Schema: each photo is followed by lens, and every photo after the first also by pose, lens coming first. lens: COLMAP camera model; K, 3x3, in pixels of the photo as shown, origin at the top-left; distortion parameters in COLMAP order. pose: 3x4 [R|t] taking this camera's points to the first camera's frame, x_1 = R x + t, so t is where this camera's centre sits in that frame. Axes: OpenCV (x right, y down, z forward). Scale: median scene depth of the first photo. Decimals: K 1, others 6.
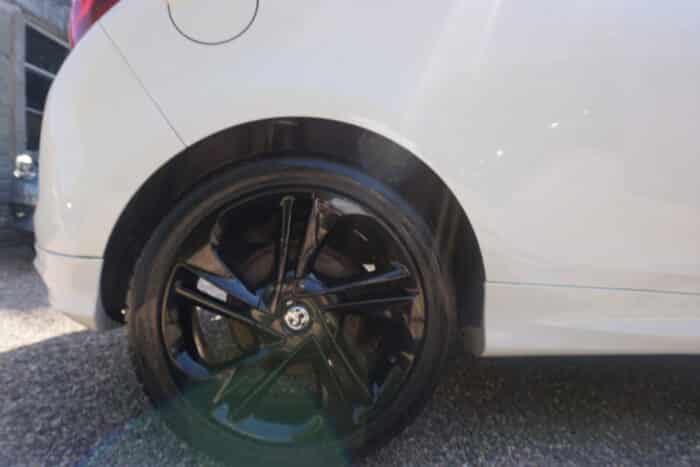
lens RADIAL K [[468.3, 0, 350.5], [0, 468.3, 229.7], [0, 0, 1]] dist [-0.049173, 0.028913]
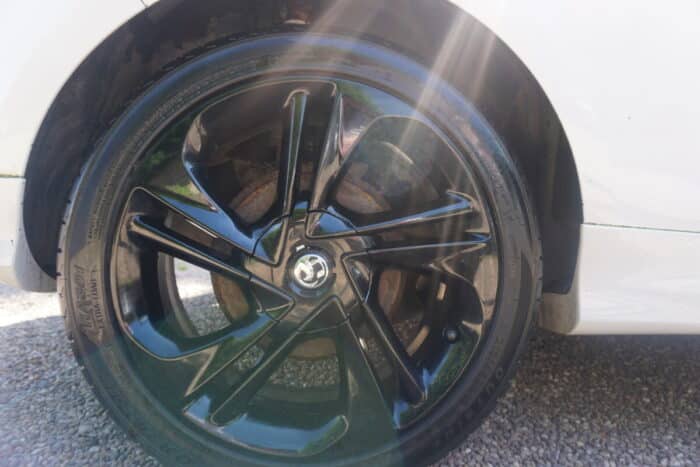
lens RADIAL K [[468.3, 0, 350.5], [0, 468.3, 229.7], [0, 0, 1]] dist [-0.049173, 0.028913]
pose [[0.999645, 0.000247, -0.026625, -0.038619], [-0.000390, 0.999985, -0.005372, 0.129951], [0.026624, 0.005380, 0.999631, 0.316100]]
